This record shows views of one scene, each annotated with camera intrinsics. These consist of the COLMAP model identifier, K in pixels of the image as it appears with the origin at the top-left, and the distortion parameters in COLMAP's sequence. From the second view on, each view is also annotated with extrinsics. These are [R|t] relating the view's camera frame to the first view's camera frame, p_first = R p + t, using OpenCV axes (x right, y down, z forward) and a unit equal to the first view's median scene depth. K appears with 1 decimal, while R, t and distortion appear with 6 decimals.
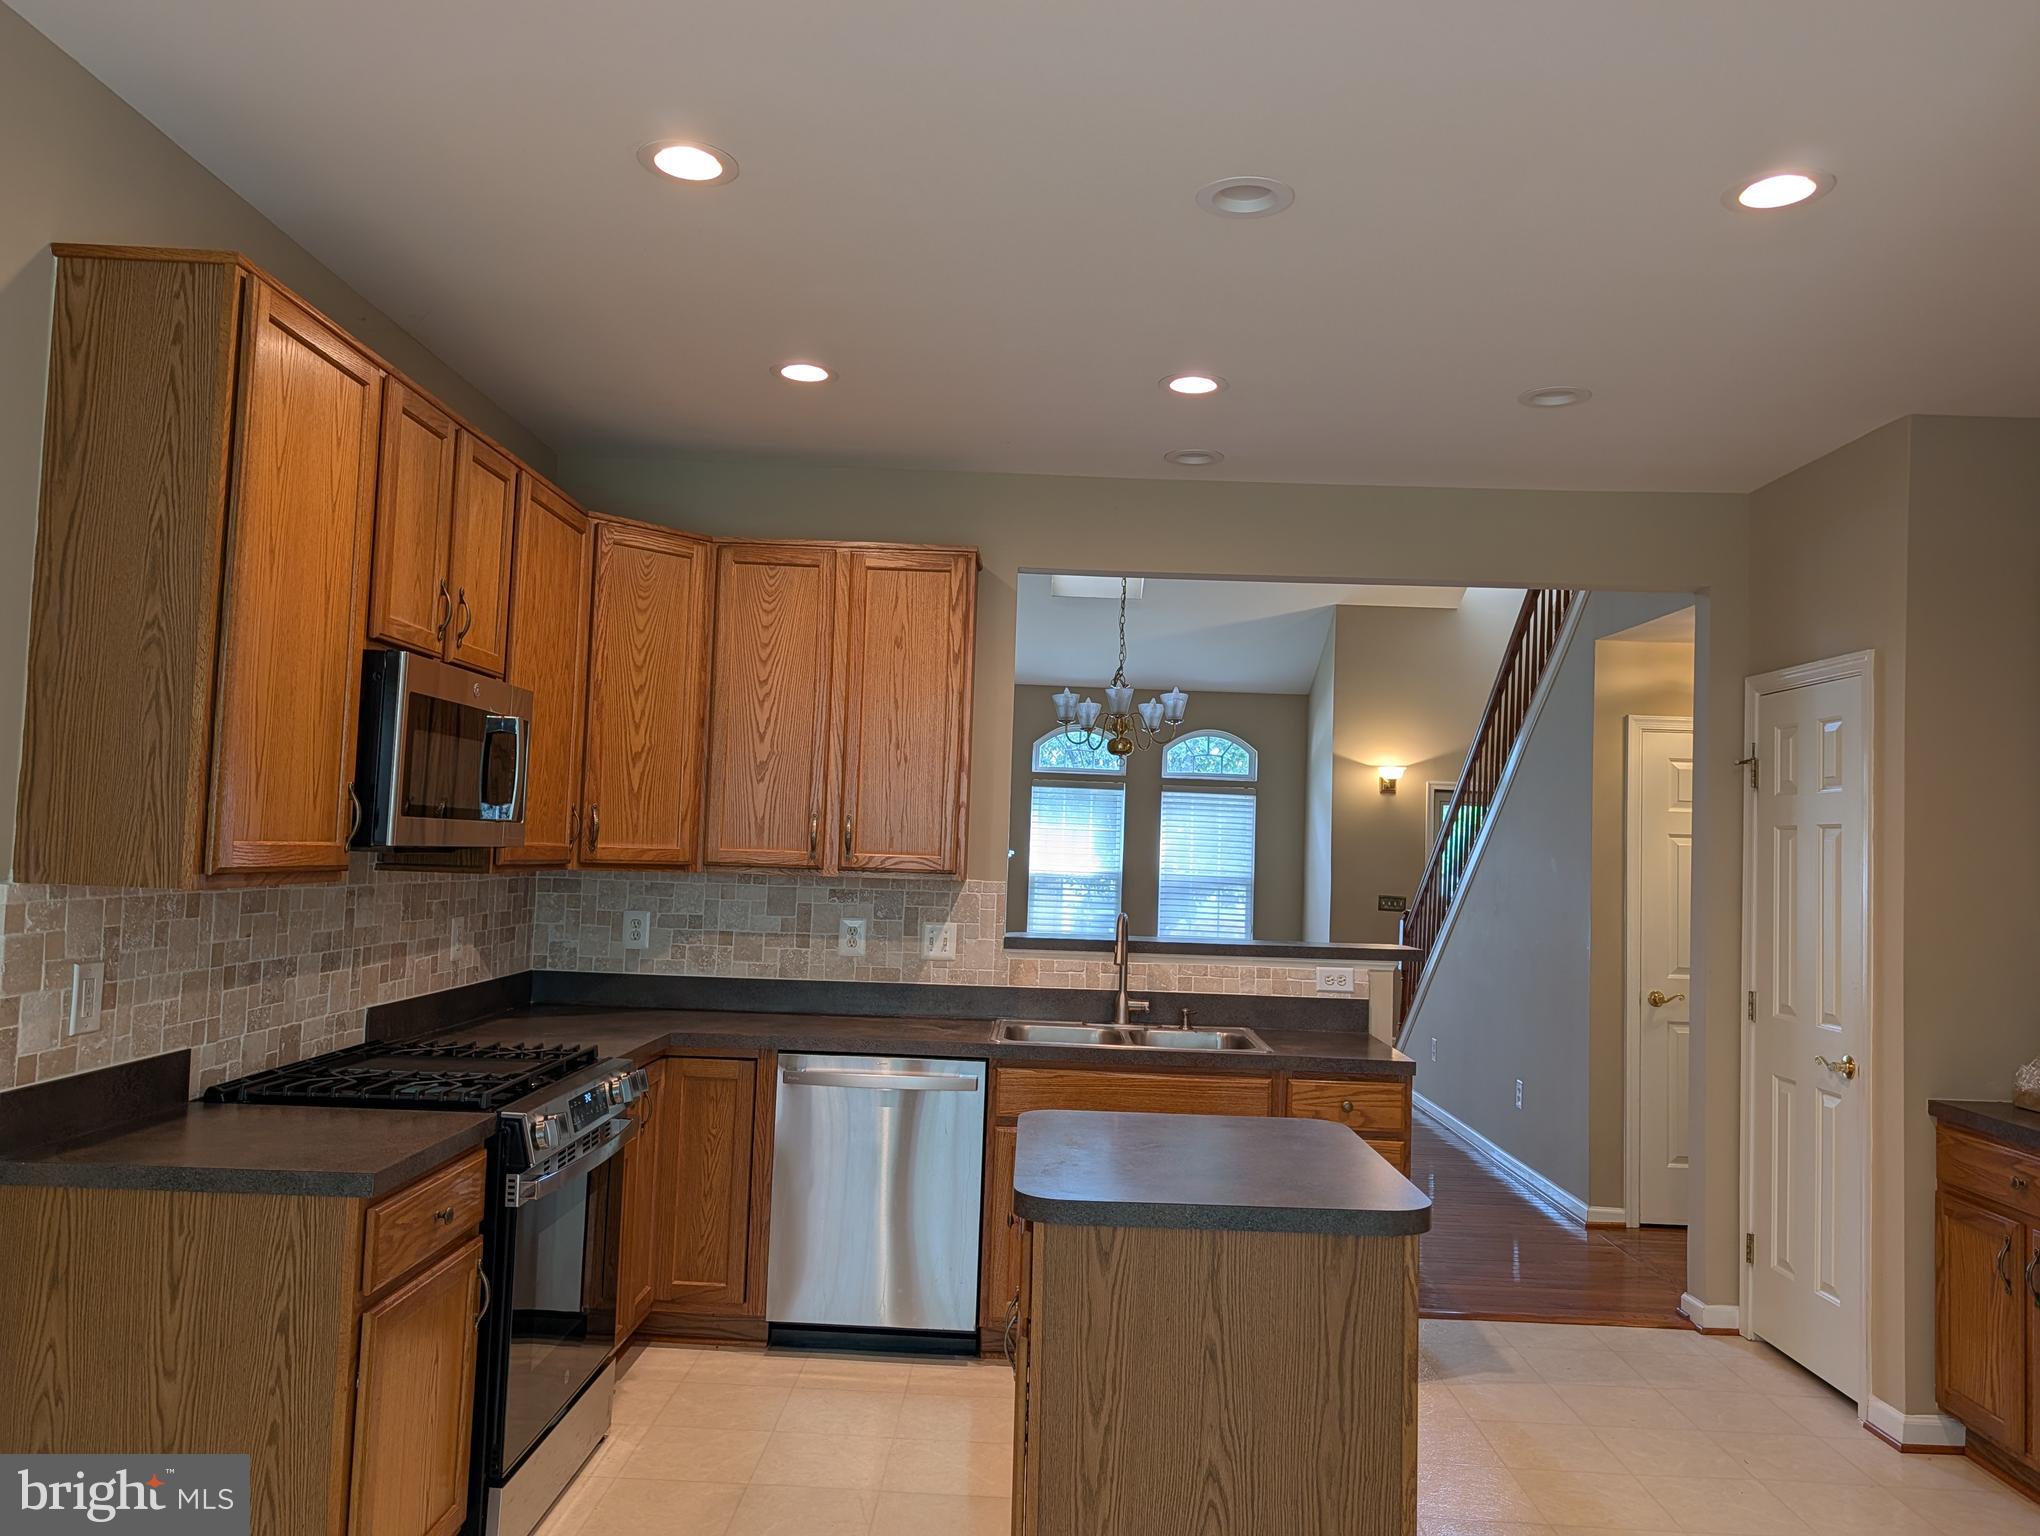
lens RADIAL K [[1514.4, 0, 1020.0], [0, 1514.4, 768.0], [0, 0, 1]] dist [0.049514, -0.013600]
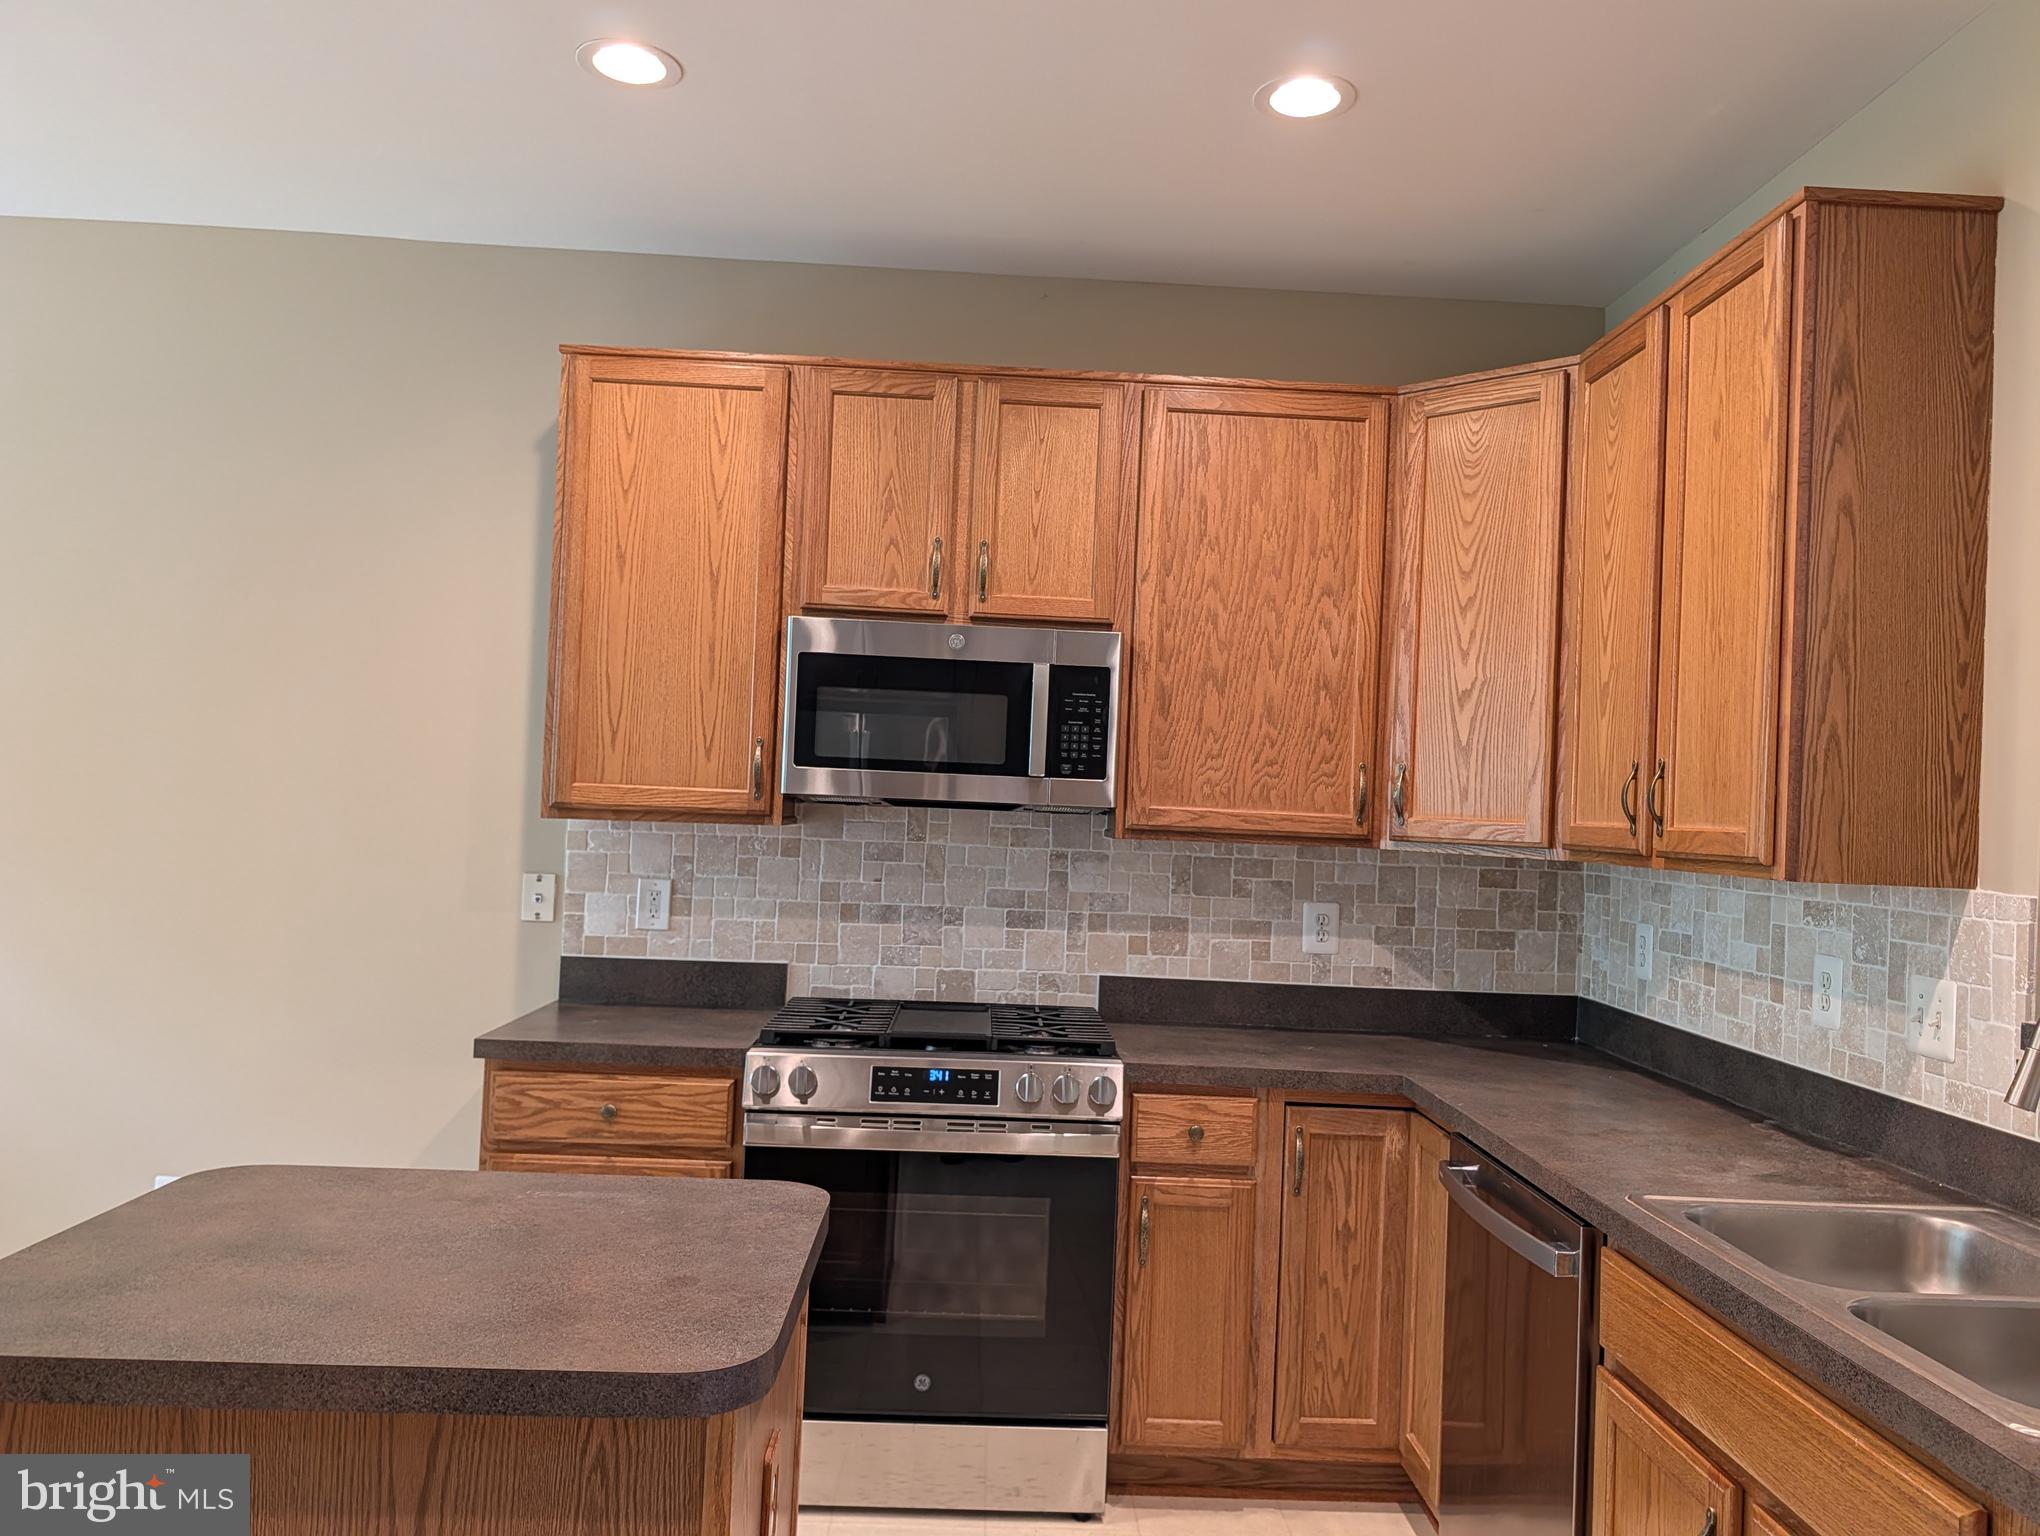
lens RADIAL K [[1514.4, 0, 1020.0], [0, 1514.4, 768.0], [0, 0, 1]] dist [0.049514, -0.013600]
pose [[0.043707, -0.056257, -0.997459, 0.465370], [0.013839, 0.998352, -0.055701, 0.064917], [0.998949, -0.011369, 0.044414, 0.763327]]
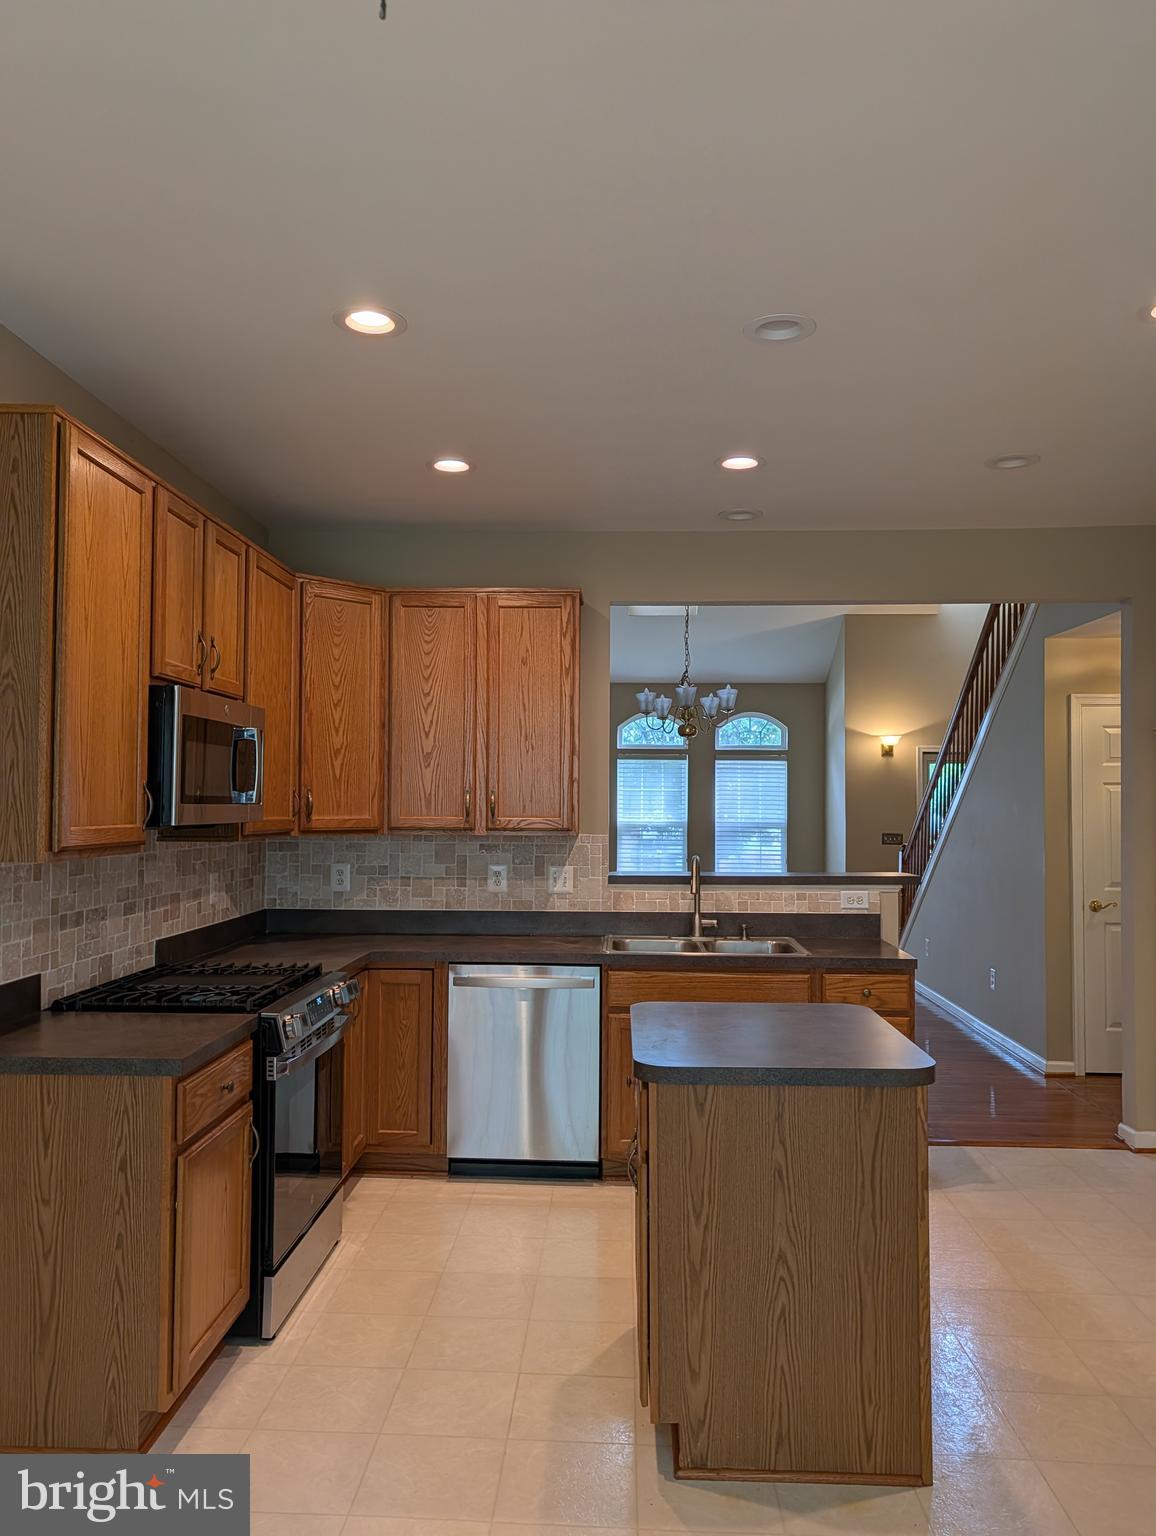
lens RADIAL K [[1142.9, 0, 573.2], [0, 1142.9, 782.6], [0, 0, 1]] dist [0.059732, -0.028710]
pose [[0.999139, -0.030687, -0.027935, -0.012148], [0.031641, 0.998908, 0.034386, -0.008764], [0.026850, -0.035240, 0.999018, -0.026040]]
